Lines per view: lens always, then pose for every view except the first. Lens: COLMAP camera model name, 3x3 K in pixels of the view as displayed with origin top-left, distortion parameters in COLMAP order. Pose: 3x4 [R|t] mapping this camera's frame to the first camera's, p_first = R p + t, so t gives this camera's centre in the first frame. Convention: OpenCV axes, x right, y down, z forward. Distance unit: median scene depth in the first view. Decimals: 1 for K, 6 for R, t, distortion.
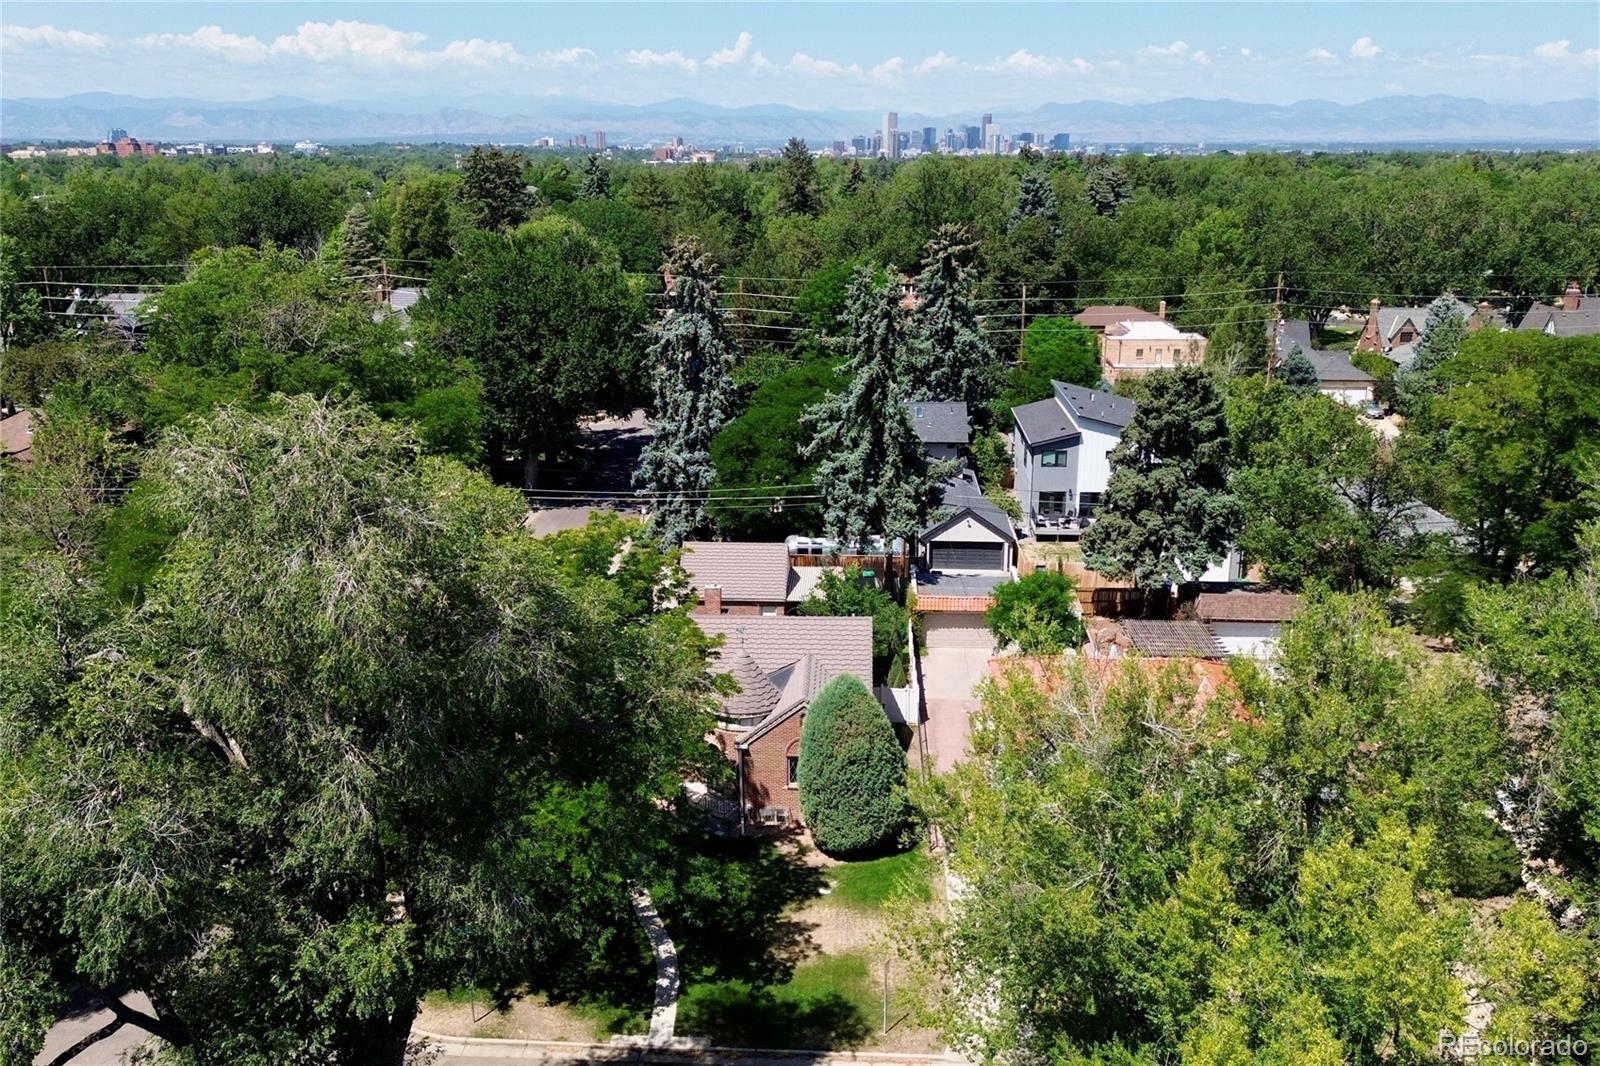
lens RADIAL K [[1341.4, 0, 805.0], [0, 1341.4, 529.6], [0, 0, 1]] dist [0.067718, -0.074305]
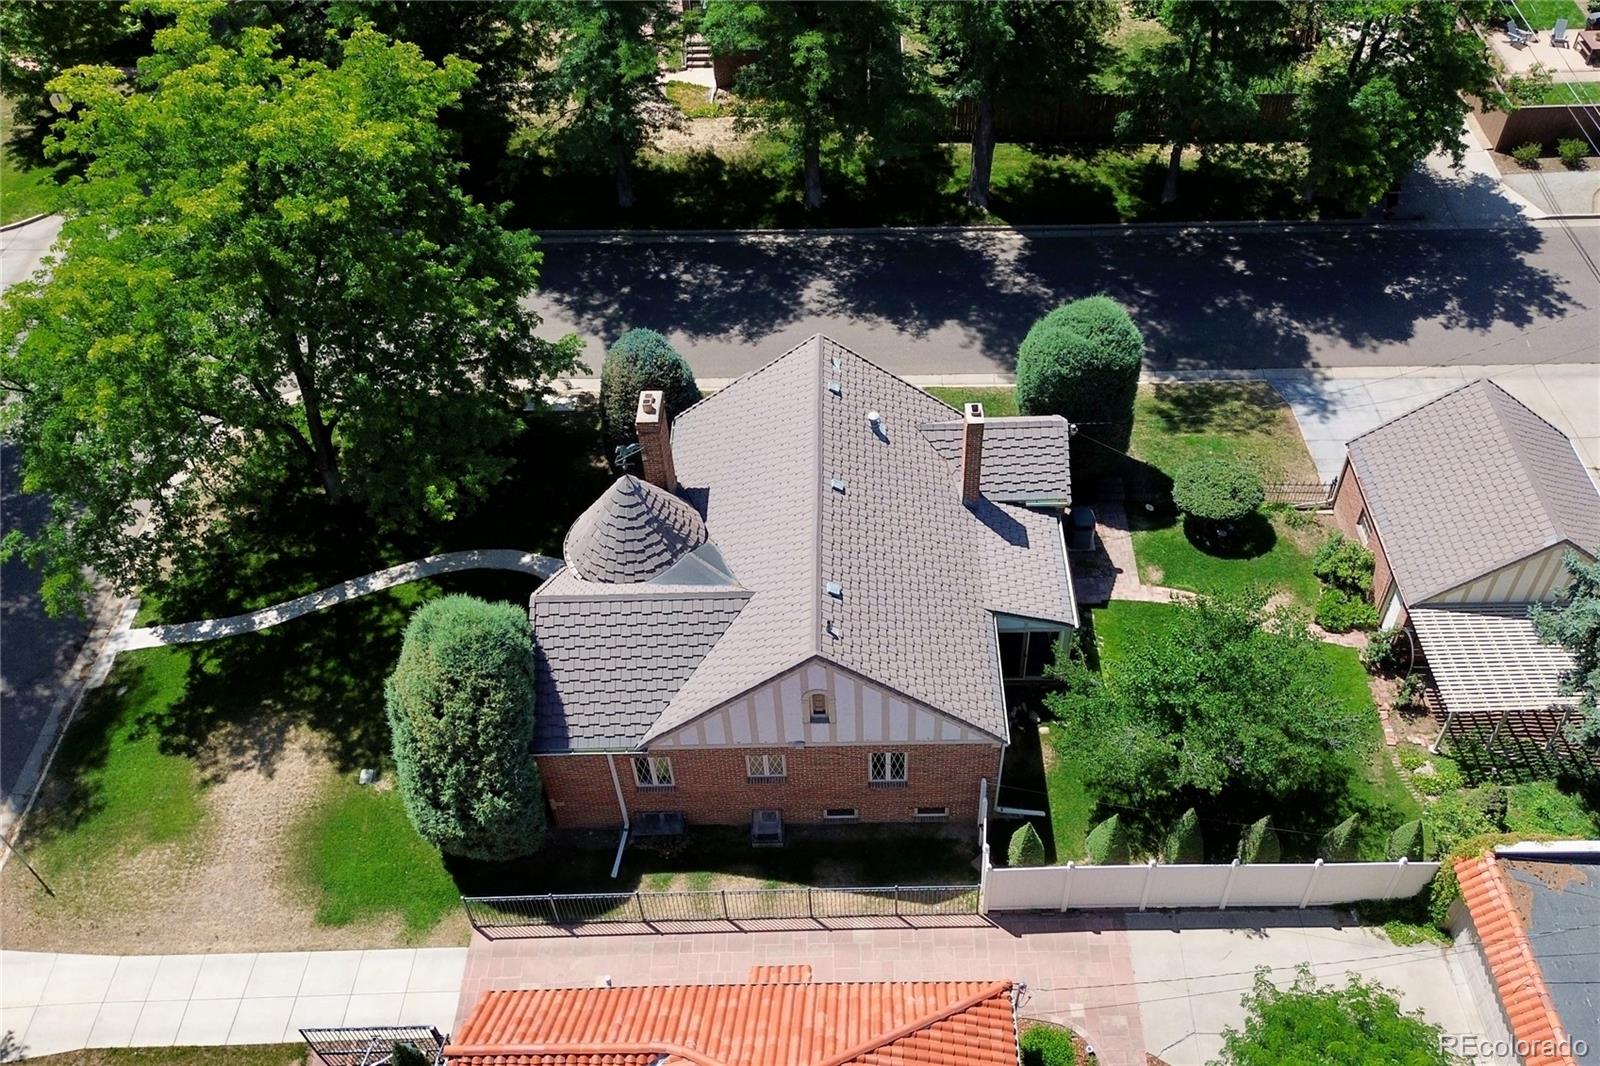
lens RADIAL K [[1341.4, 0, 835.1], [0, 1341.4, 557.6], [0, 0, 1]] dist [0.067718, -0.074305]
pose [[0.066711, 0.717882, -0.692961, 0.440253], [-0.278454, 0.680310, 0.677969, -0.344259], [0.958130, 0.147730, 0.245281, 1.094695]]
